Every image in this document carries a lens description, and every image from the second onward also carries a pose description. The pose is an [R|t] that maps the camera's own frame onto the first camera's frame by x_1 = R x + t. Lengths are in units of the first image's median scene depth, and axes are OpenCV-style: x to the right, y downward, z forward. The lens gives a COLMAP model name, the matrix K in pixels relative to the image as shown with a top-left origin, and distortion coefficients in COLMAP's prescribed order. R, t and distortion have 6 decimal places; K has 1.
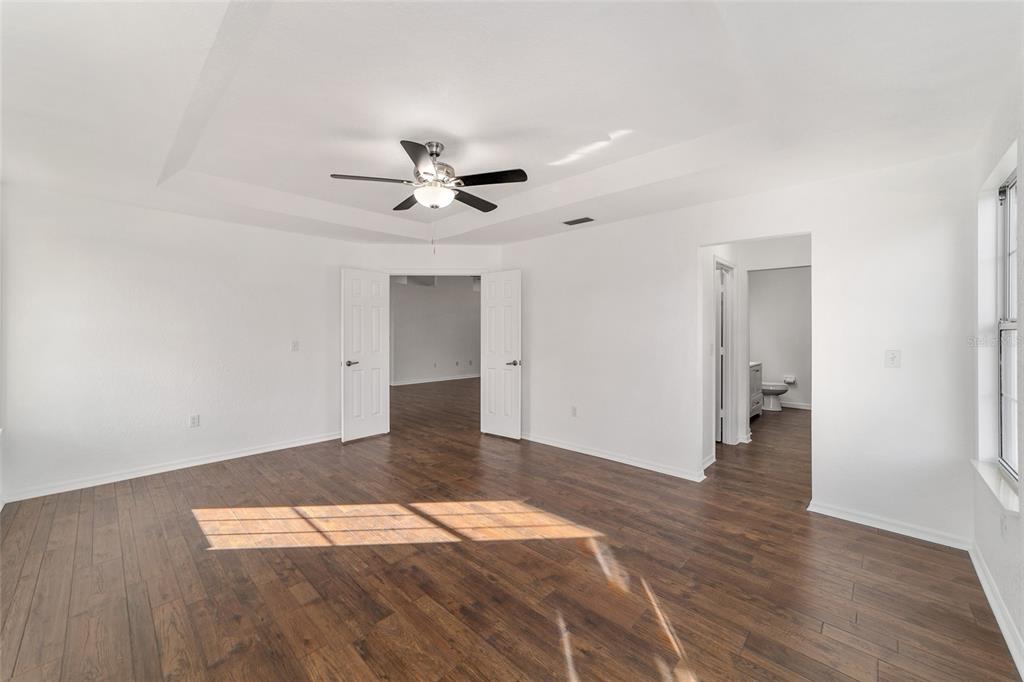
lens RADIAL K [[399.3, 0, 508.9], [0, 399.3, 338.5], [0, 0, 1]] dist [-0.021324, 0.008043]
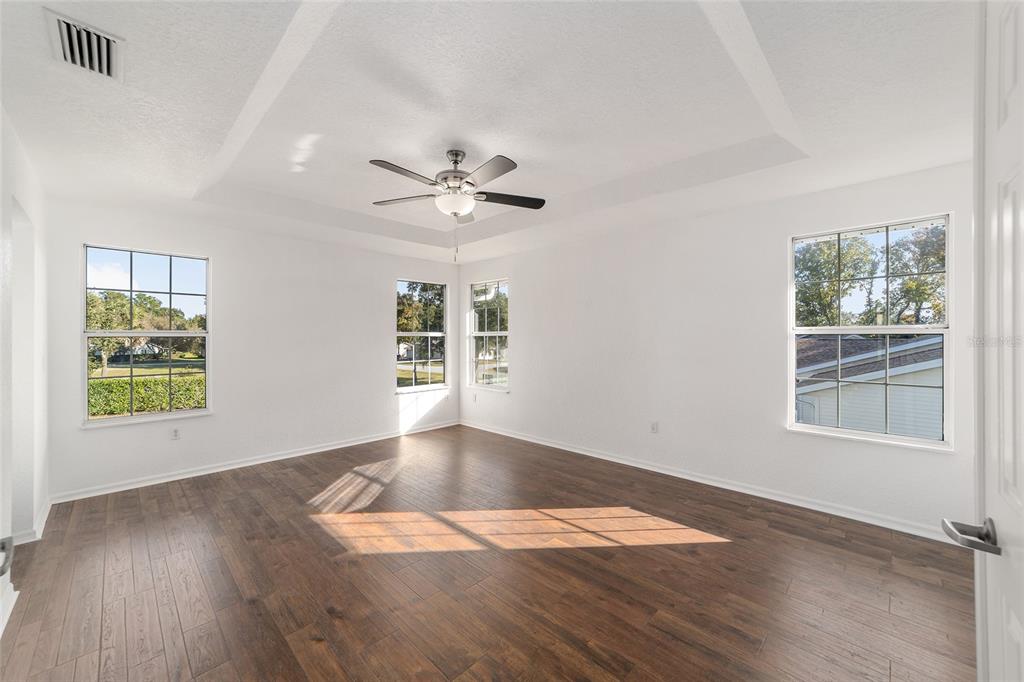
lens RADIAL K [[399.3, 0, 508.9], [0, 399.3, 338.5], [0, 0, 1]] dist [-0.021324, 0.008043]
pose [[-0.999718, -0.002408, 0.023643, -0.344443], [-0.001914, 0.999780, 0.020883, -0.039207], [-0.023689, 0.020832, -0.999502, 1.994272]]
